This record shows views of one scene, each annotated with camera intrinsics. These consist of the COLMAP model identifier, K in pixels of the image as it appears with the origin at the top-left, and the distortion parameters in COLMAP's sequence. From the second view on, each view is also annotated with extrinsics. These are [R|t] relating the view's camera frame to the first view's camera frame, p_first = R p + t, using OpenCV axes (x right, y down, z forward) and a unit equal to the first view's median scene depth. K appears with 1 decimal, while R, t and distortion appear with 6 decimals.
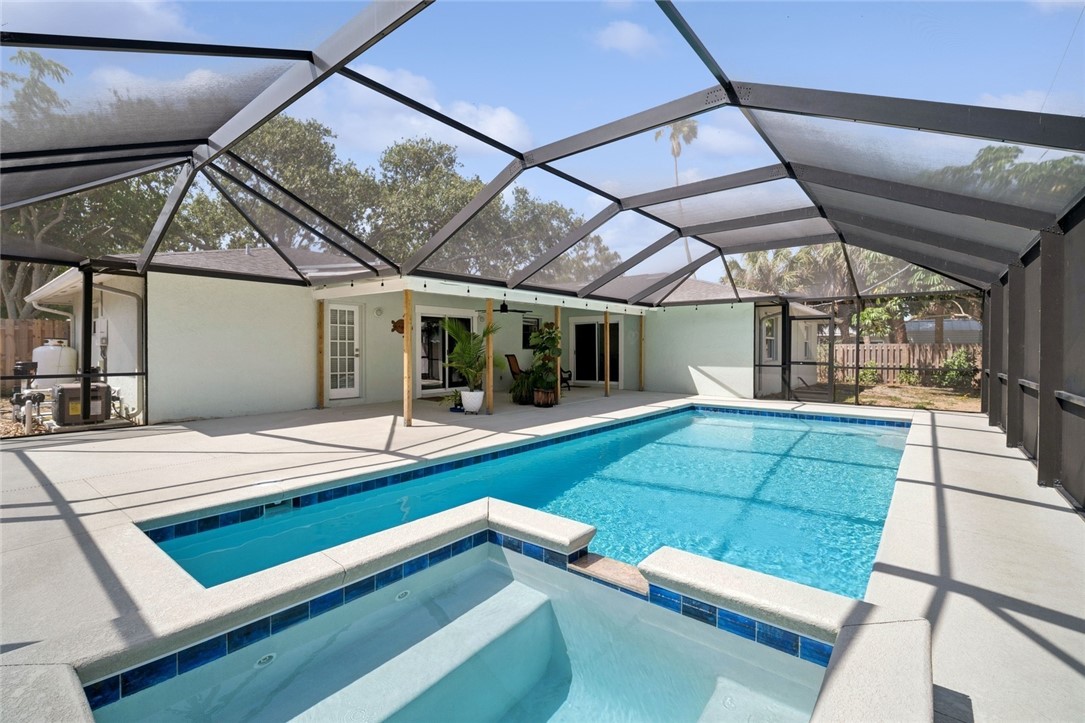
lens RADIAL K [[482.0, 0, 542.6], [0, 482.0, 355.5], [0, 0, 1]] dist [-0.010351, -0.000524]
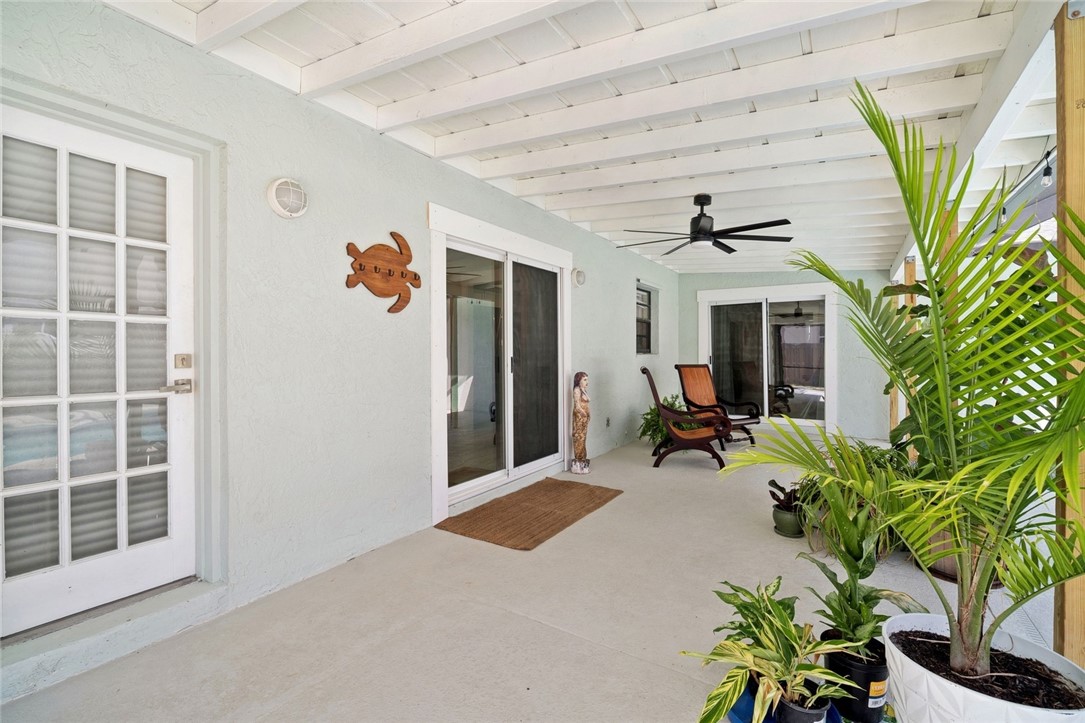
lens RADIAL K [[482.0, 0, 542.6], [0, 482.0, 355.5], [0, 0, 1]] dist [-0.010351, -0.000524]
pose [[0.993543, -0.005358, 0.113328, -0.250349], [0.006181, 0.999957, -0.006910, -0.011136], [-0.113286, 0.007566, 0.993534, 0.768878]]
